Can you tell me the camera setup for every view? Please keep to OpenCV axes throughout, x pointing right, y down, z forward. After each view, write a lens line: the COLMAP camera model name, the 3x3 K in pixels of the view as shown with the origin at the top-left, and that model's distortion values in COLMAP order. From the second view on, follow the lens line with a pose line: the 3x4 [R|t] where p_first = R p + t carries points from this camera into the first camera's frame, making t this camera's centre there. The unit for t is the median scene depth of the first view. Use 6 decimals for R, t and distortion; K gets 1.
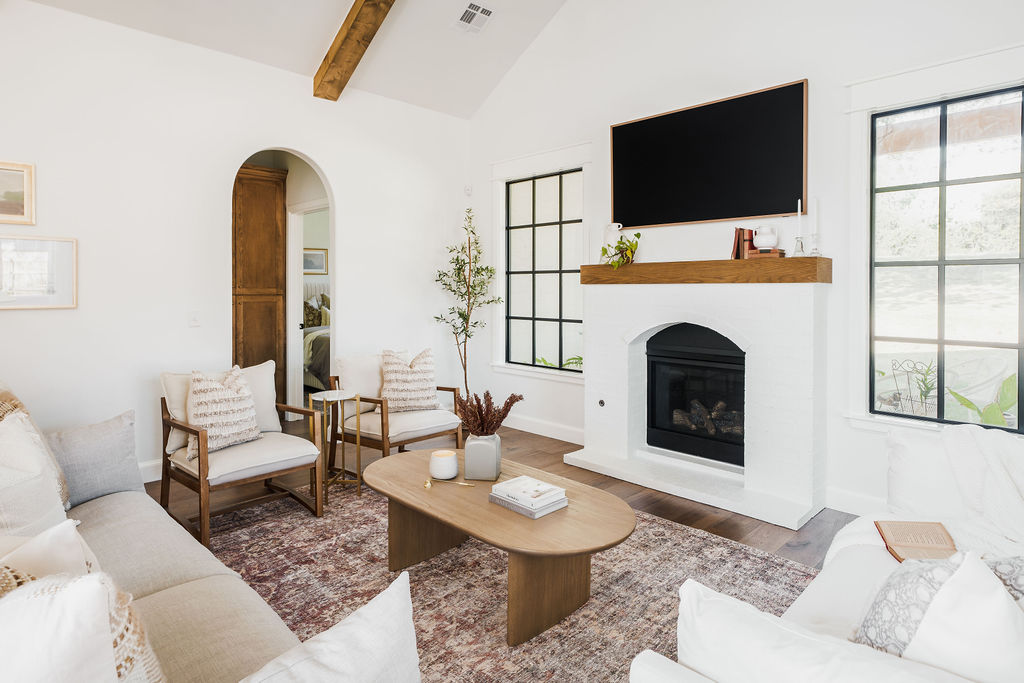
lens RADIAL K [[576.5, 0, 512.1], [0, 576.5, 292.3], [0, 0, 1]] dist [0.002370, 0.000423]
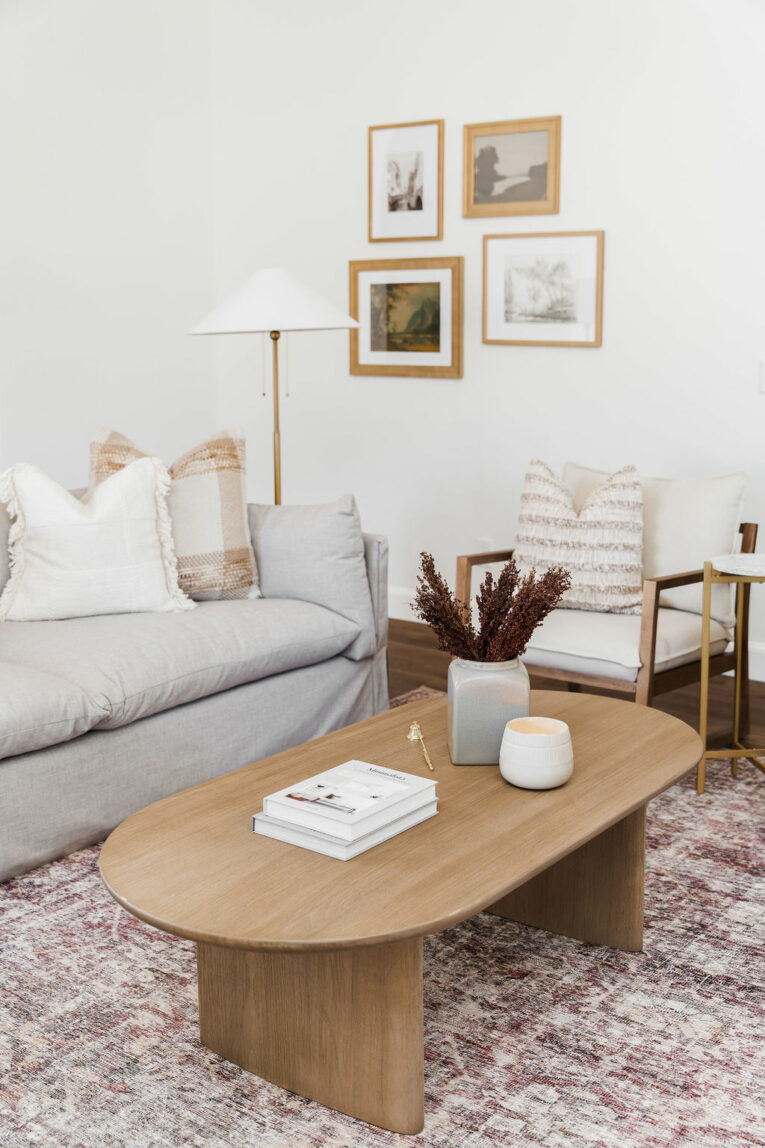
lens RADIAL K [[1363.1, 0, 382.0], [0, 1363.1, 548.0], [0, 0, 1]] dist [-0.005337, 0.001104]
pose [[0.123553, 0.168947, -0.977850, 0.546892], [-0.012093, 0.985584, 0.168756, -0.000244], [0.992264, -0.009025, 0.123815, 0.508938]]
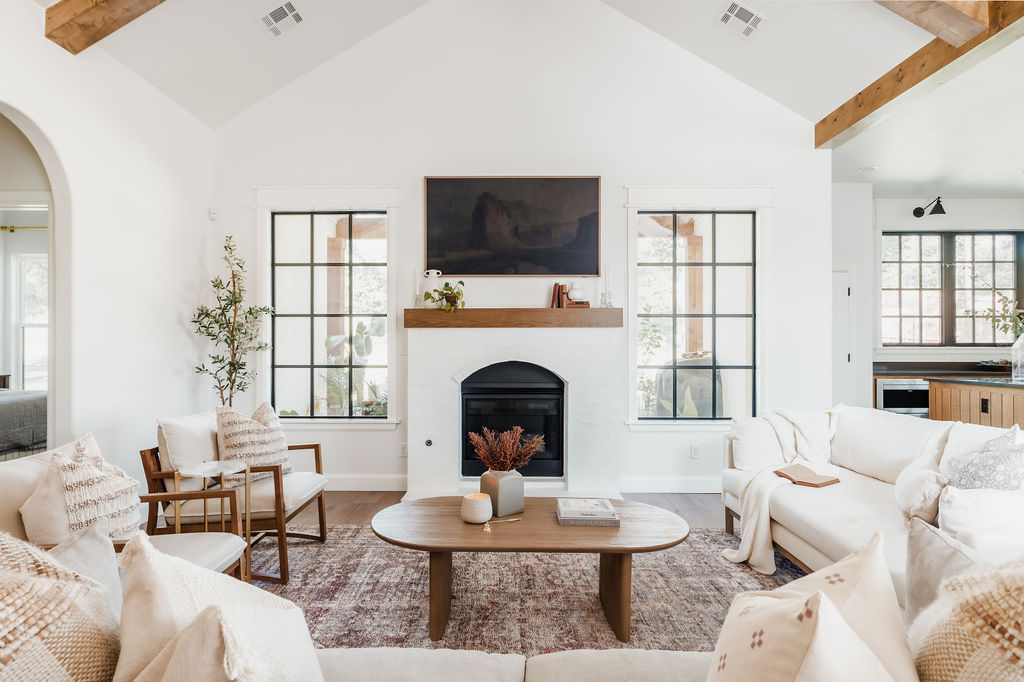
lens RADIAL K [[554.0, 0, 512.0], [0, 554.0, 341.0], [0, 0, 1]] dist [-0.003424, -0.000471]
pose [[0.709958, 0.002323, 0.704240, -0.457421], [0.007259, 0.999917, -0.010617, 0.022698], [-0.704206, 0.012650, 0.709883, 0.198319]]
